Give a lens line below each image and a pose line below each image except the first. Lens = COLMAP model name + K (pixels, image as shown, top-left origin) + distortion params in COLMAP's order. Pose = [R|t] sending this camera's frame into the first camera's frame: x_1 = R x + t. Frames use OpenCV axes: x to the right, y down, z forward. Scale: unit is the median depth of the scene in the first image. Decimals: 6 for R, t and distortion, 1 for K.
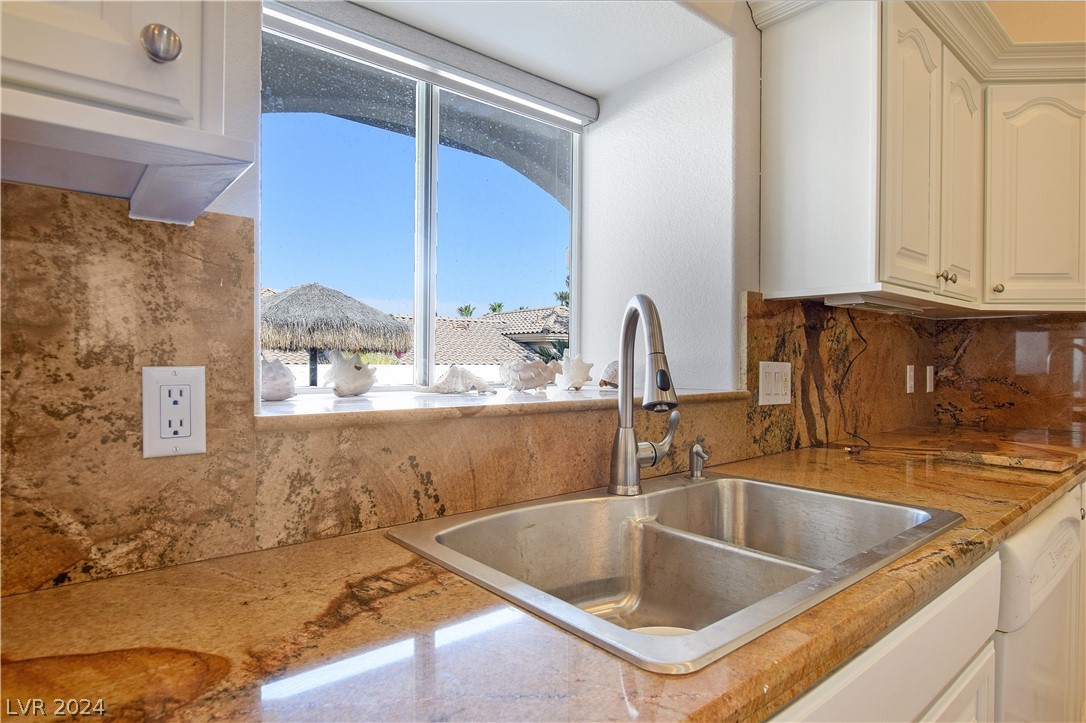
lens RADIAL K [[601.0, 0, 550.9], [0, 601.0, 365.5], [0, 0, 1]] dist [-0.024757, 0.008443]
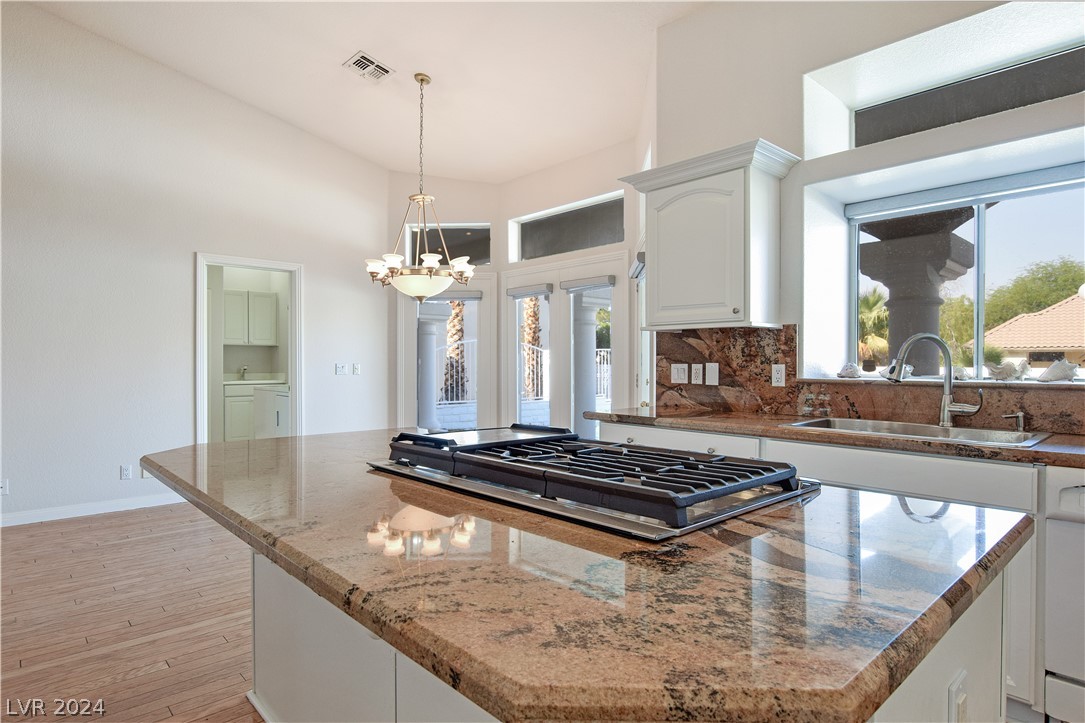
lens RADIAL K [[600.4, 0, 536.0], [0, 600.4, 366.1], [0, 0, 1]] dist [-0.024757, 0.008443]
pose [[0.022081, 0.003470, -0.999750, 1.535359], [-0.006227, 0.999975, 0.003333, 0.004046], [0.999737, 0.006152, 0.022103, -0.329283]]
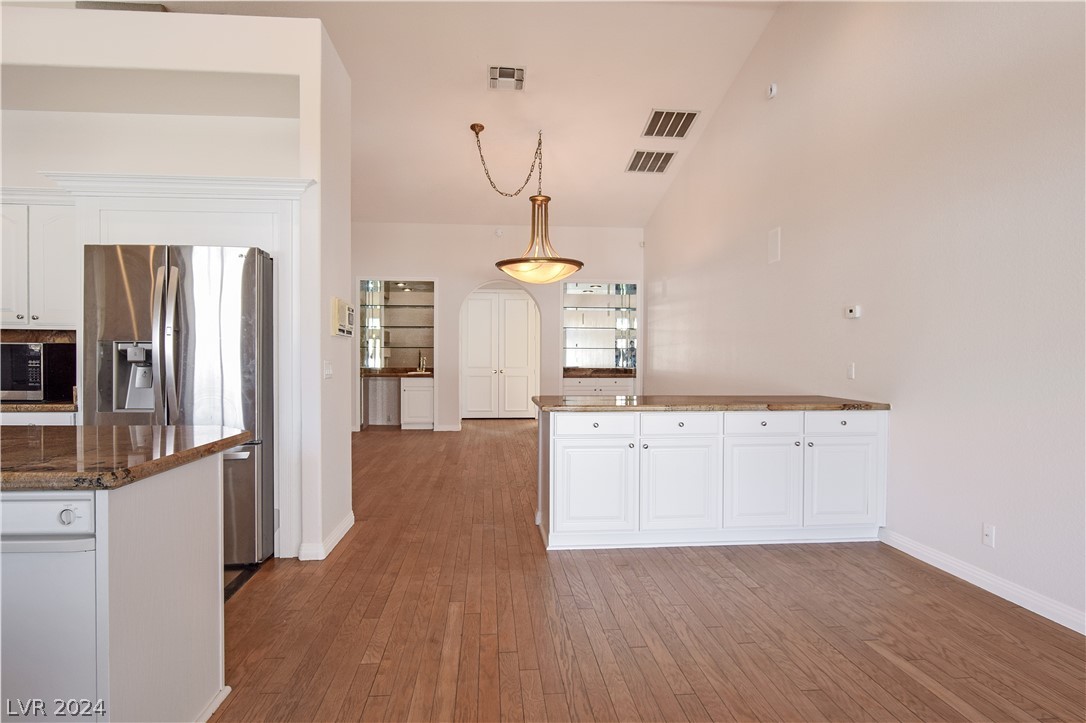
lens RADIAL K [[601.0, 0, 552.7], [0, 601.0, 363.4], [0, 0, 1]] dist [-0.024757, 0.008443]
pose [[-0.814941, -0.011413, 0.579431, -1.036123], [-0.004184, 0.999896, 0.013809, -0.008391], [-0.579528, 0.008829, -0.814904, -0.277929]]
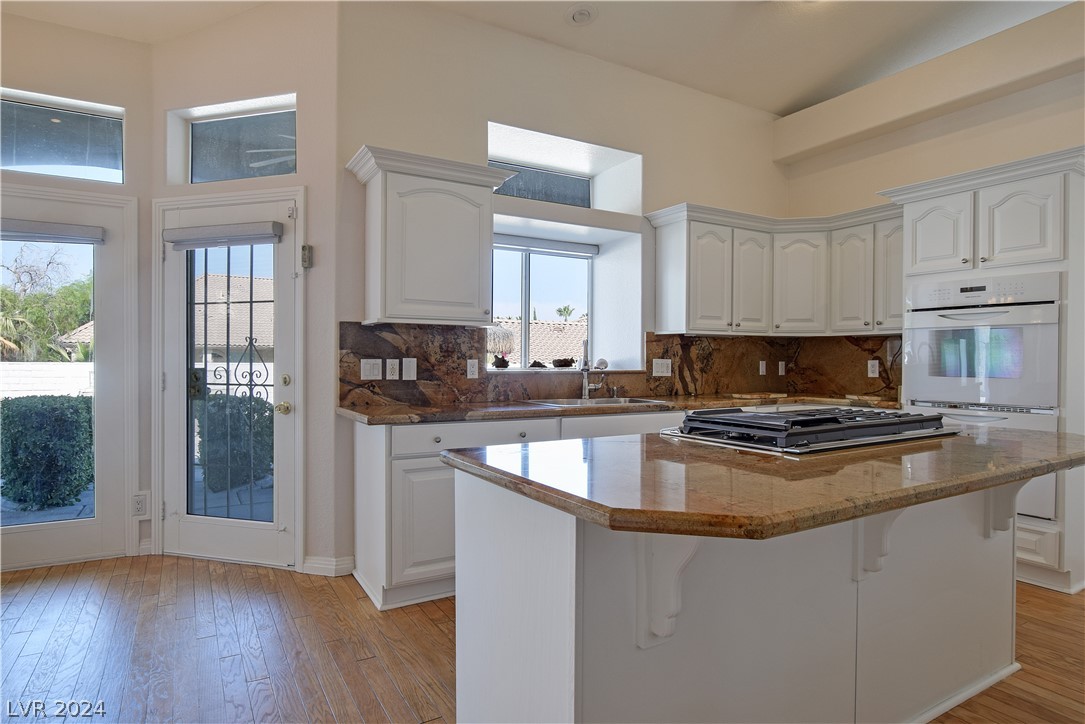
lens RADIAL K [[600.4, 0, 544.8], [0, 600.4, 376.4], [0, 0, 1]] dist [-0.024757, 0.008443]
pose [[0.983568, 0.006595, -0.180417, 0.358179], [-0.002489, 0.999733, 0.022975, 0.010428], [0.180520, -0.022149, 0.983322, -1.624896]]
